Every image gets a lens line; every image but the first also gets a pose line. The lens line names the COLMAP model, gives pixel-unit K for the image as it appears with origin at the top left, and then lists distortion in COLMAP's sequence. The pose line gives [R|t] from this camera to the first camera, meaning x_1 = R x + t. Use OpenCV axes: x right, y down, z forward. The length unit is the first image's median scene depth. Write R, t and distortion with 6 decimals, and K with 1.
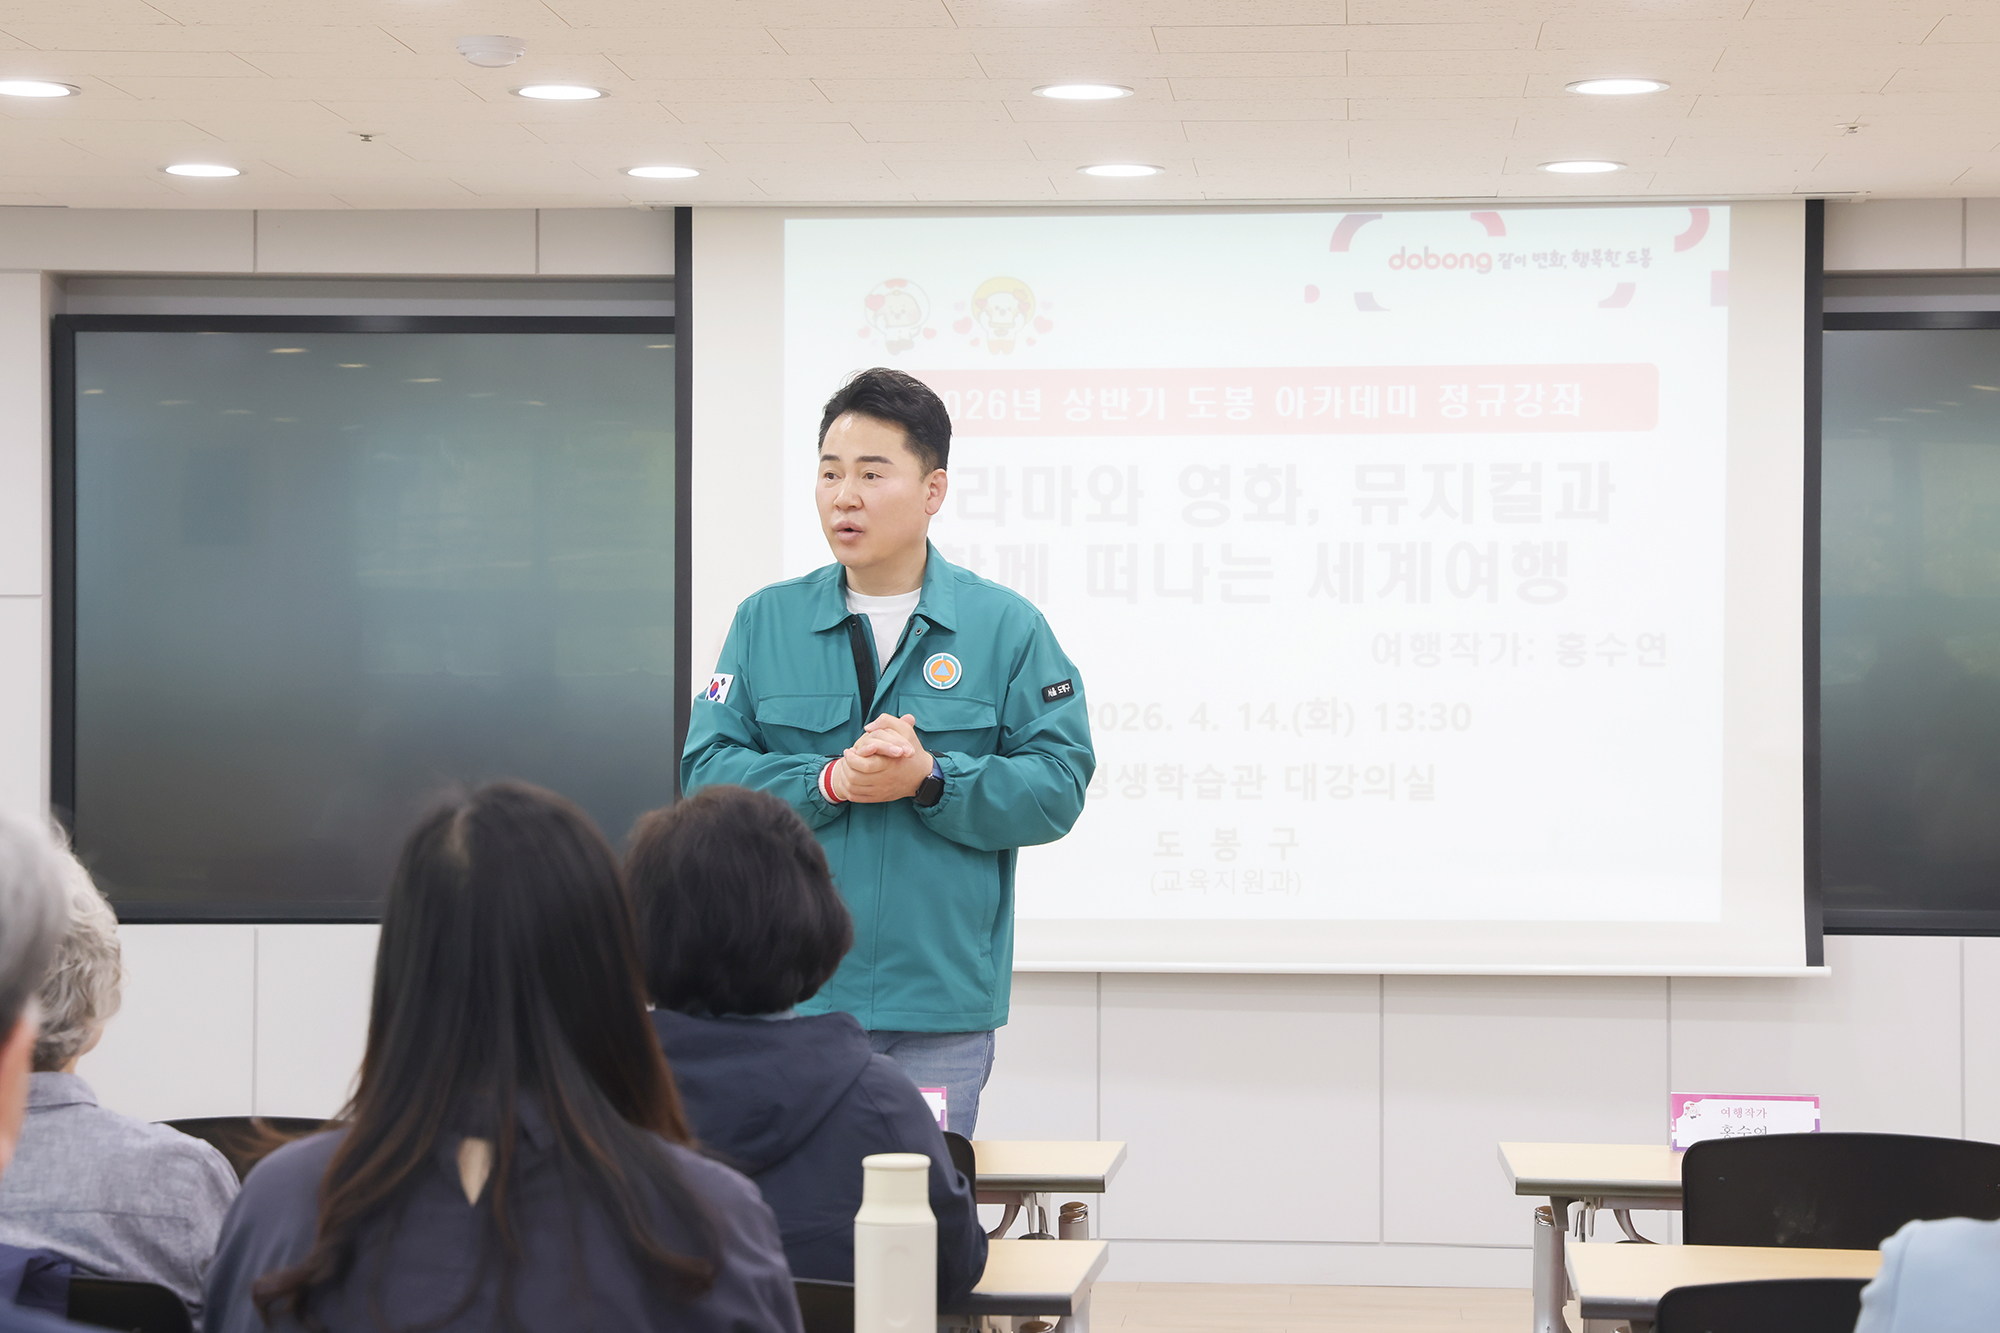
lens RADIAL K [[4846.2, 0, 1000.0], [0, 4846.2, 666.5], [0, 0, 1]] dist [0.314170, 0.451628]
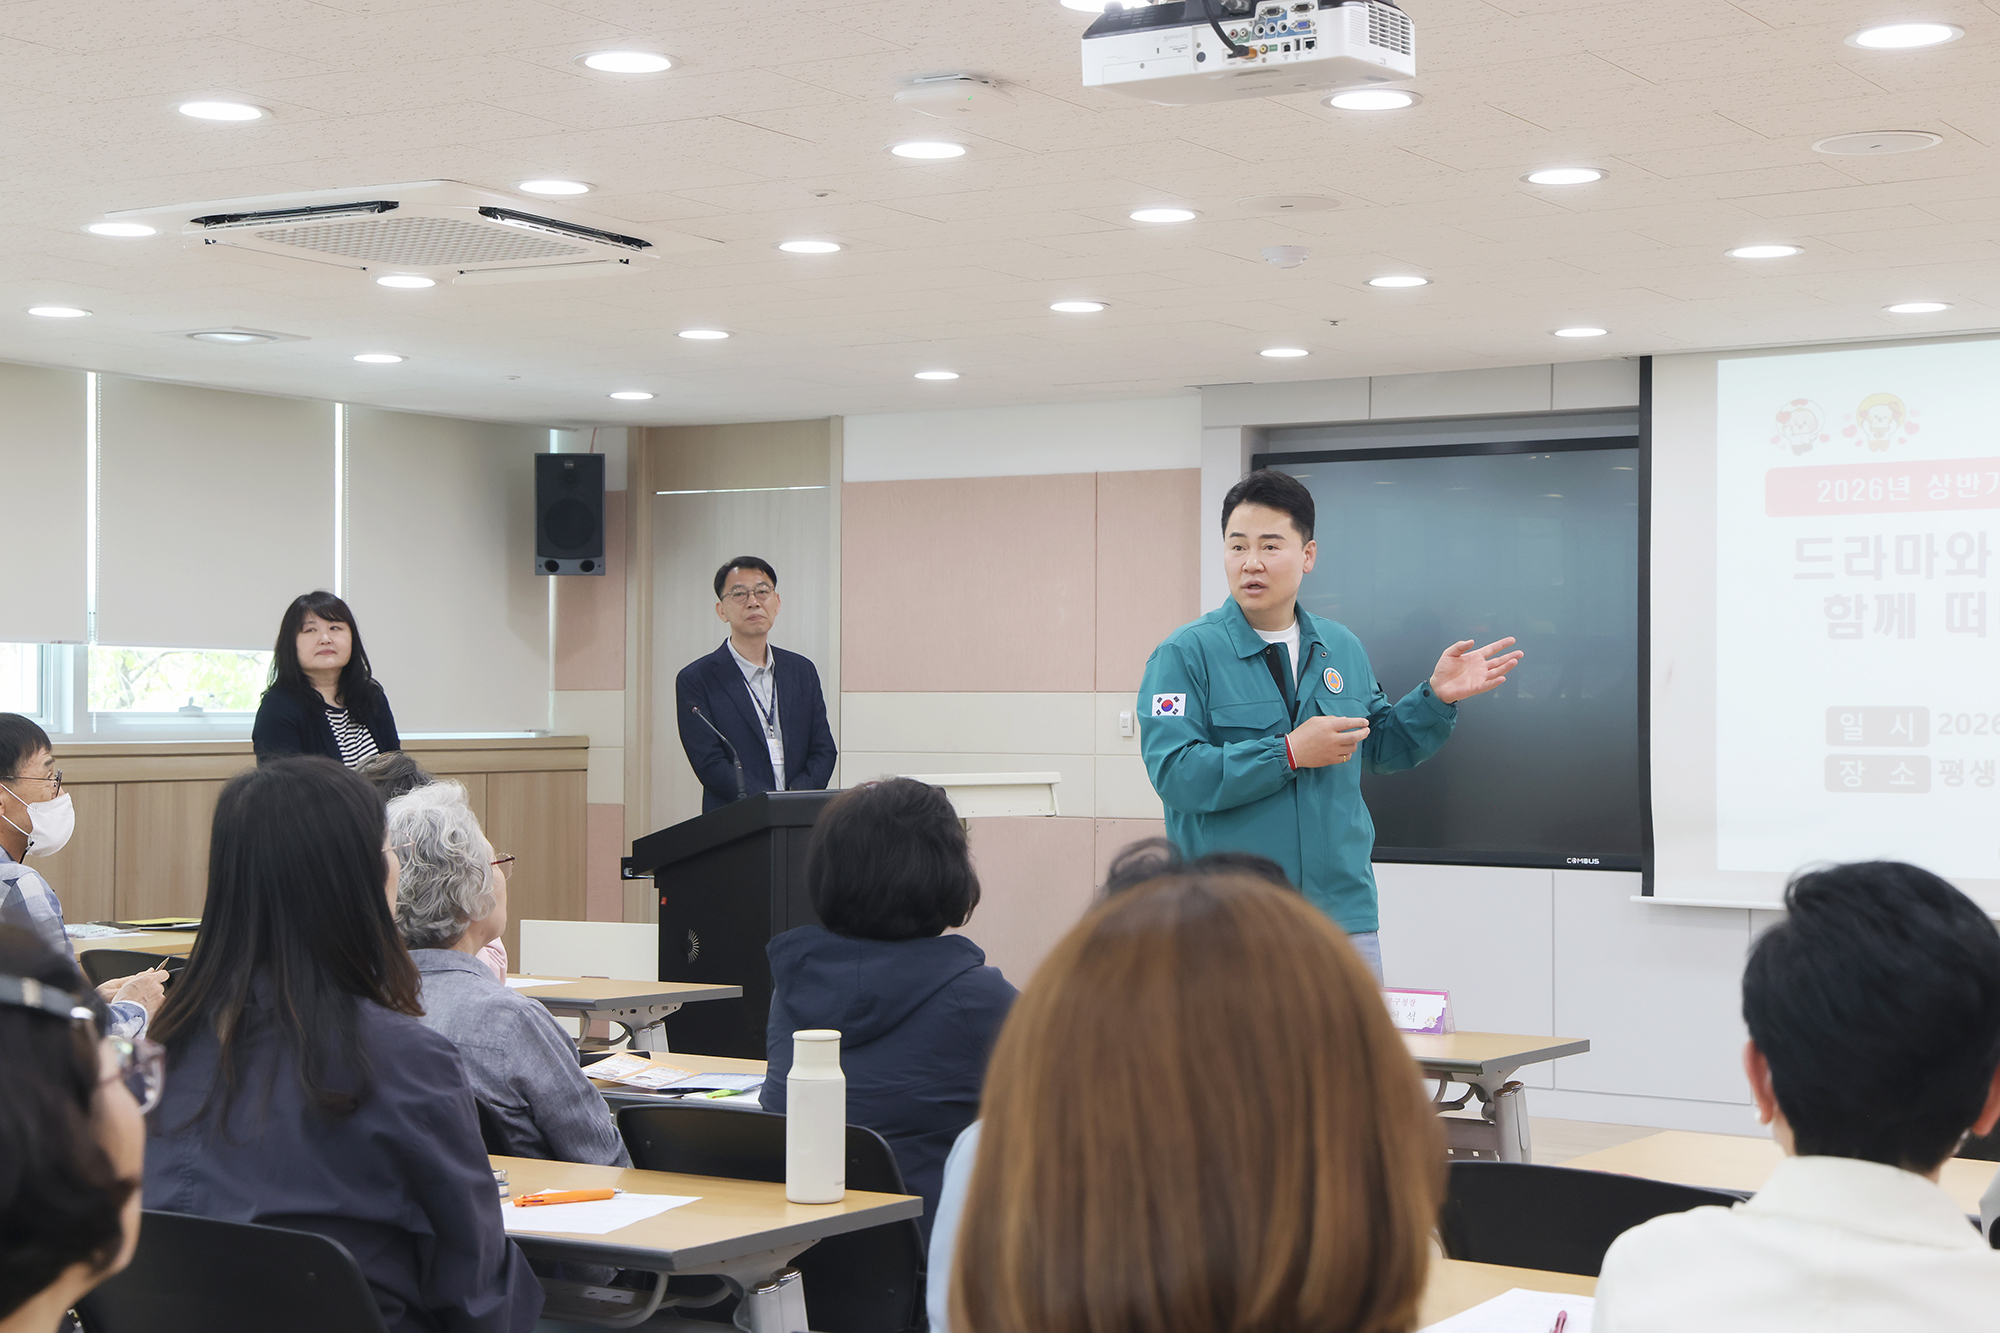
lens RADIAL K [[3208.5, 0, 955.6], [0, 3208.5, 659.7], [0, 0, 1]] dist [0.208036, -0.007198]
pose [[0.873411, -0.007192, -0.486931, 0.216093], [0.002789, 0.999948, -0.009766, 0.000932], [0.486976, 0.007172, 0.873386, 0.094649]]
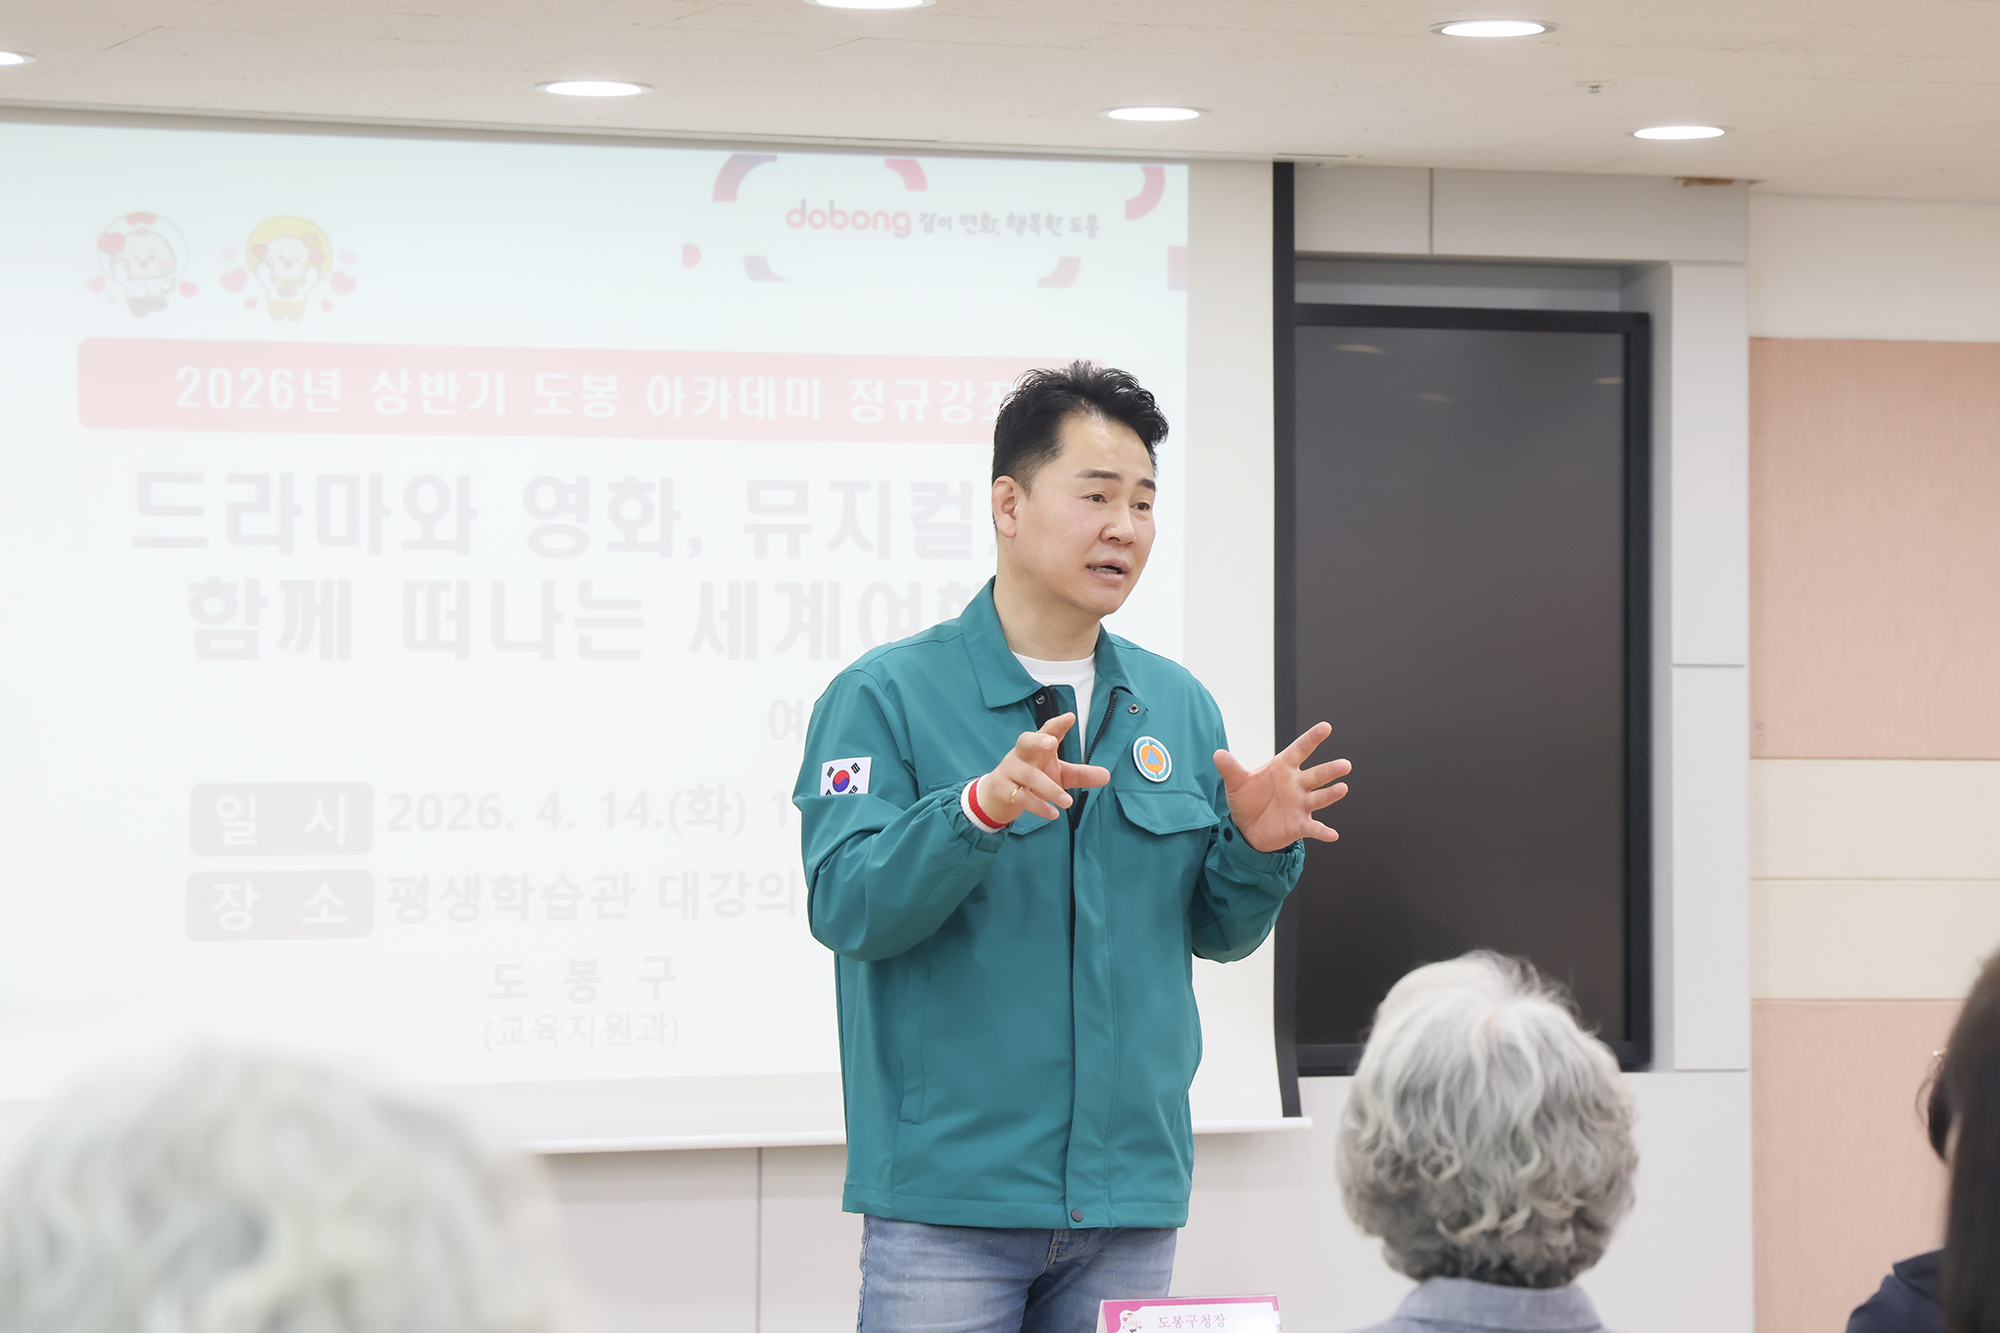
lens RADIAL K [[6516.0, 0, 1099.9], [0, 6516.0, 591.9], [0, 0, 1]] dist [0.693304, 1.139837]
pose [[0.905097, 0.008592, 0.425118, -0.314930], [-0.000136, 0.999802, -0.019917, -0.003350], [-0.425205, 0.017969, 0.904919, 0.043166]]
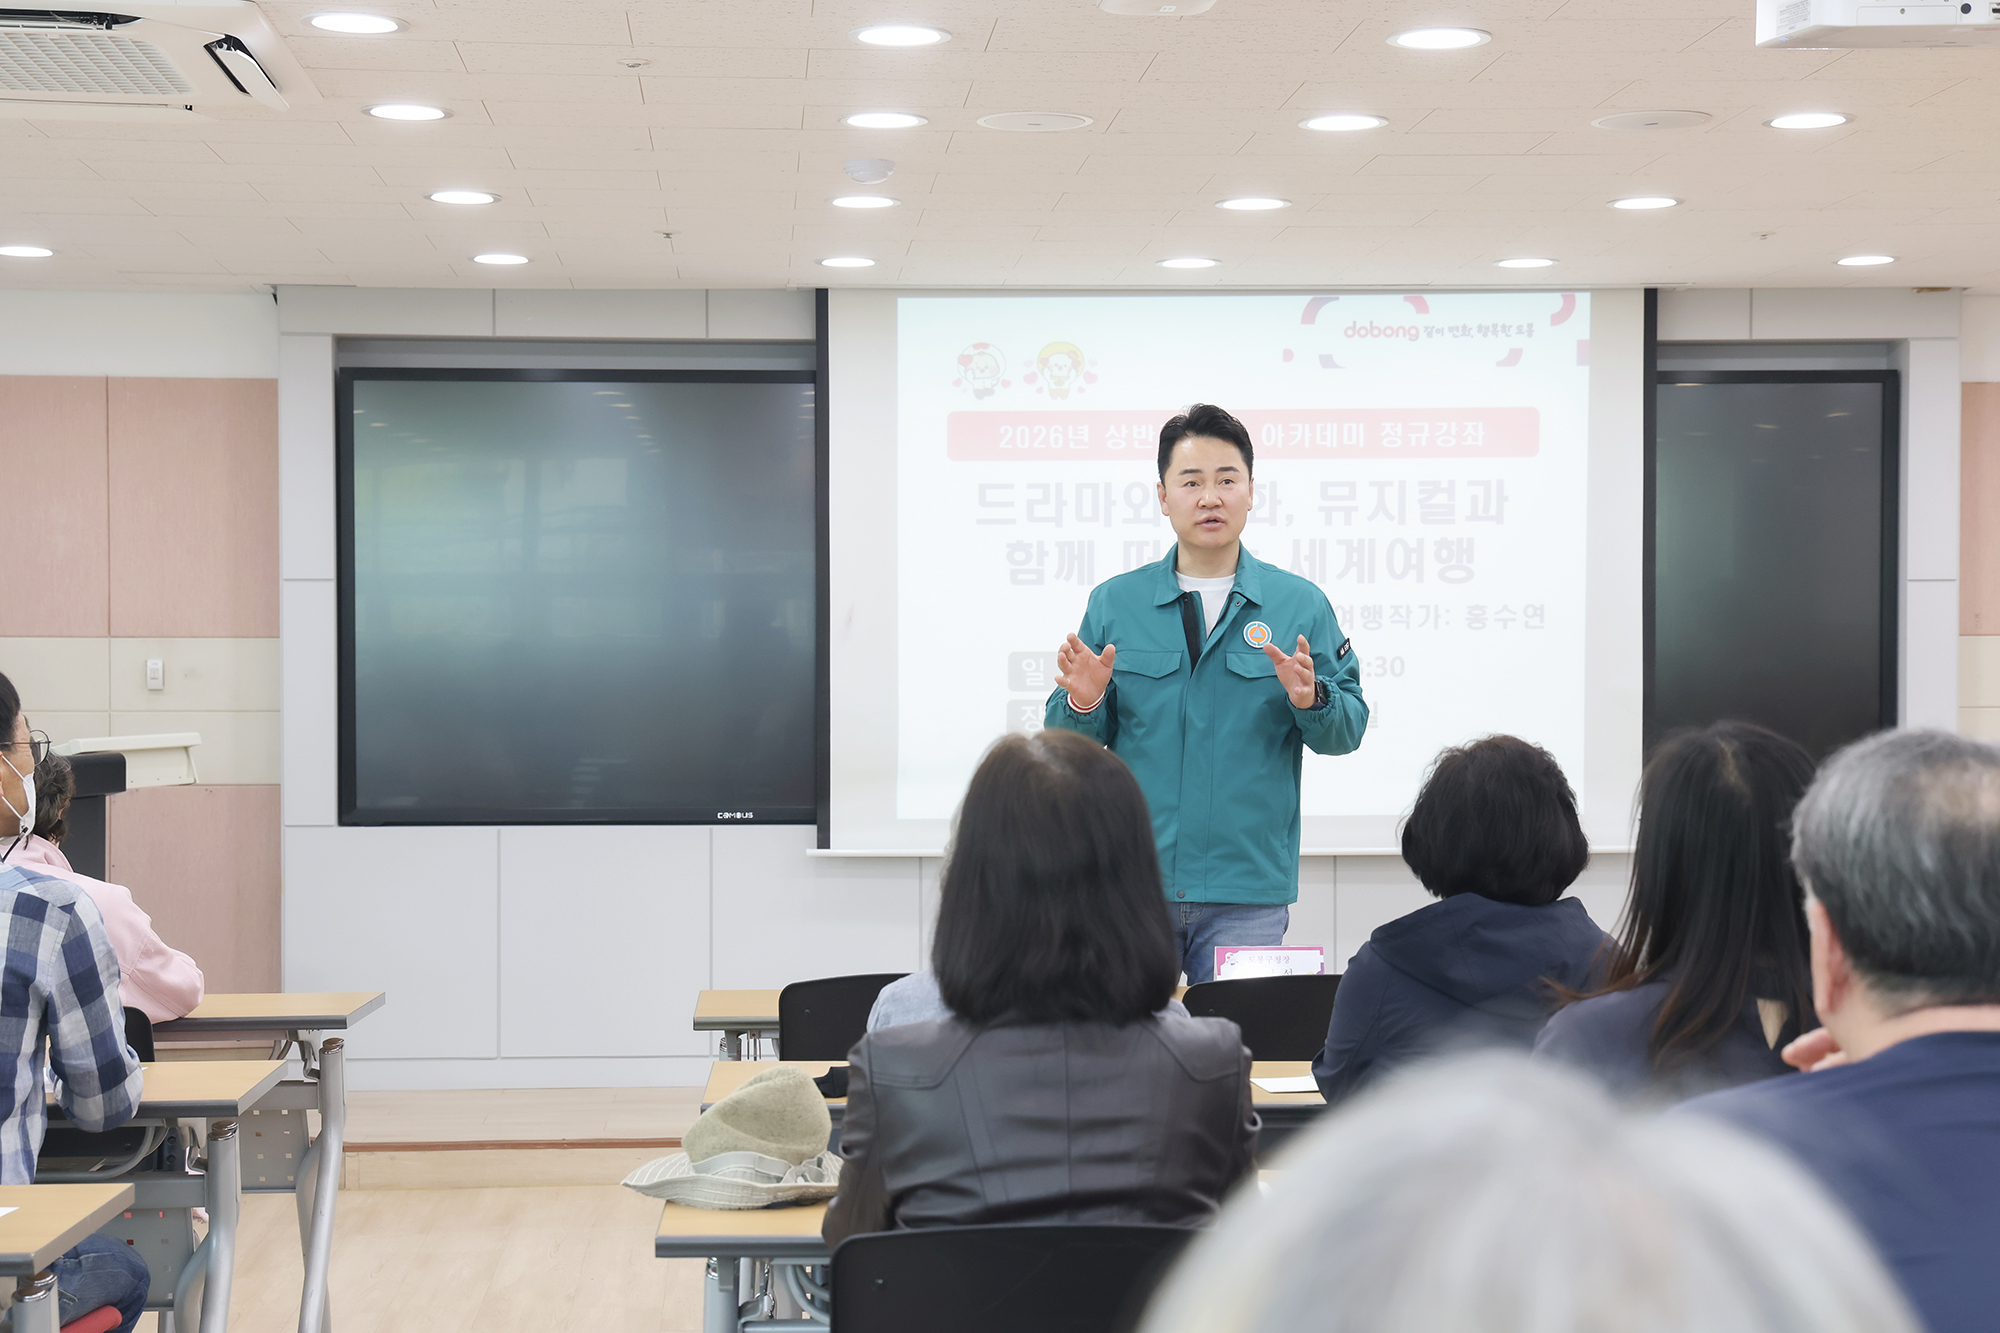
lens RADIAL K [[3463.2, 0, 987.4], [0, 3463.2, 710.2], [0, 0, 1]] dist [0.199986, 0.248674]
pose [[0.993460, -0.006442, 0.114002, -0.130777], [0.003908, 0.999741, 0.022438, 0.000288], [-0.114117, -0.021845, 0.993227, 0.043317]]
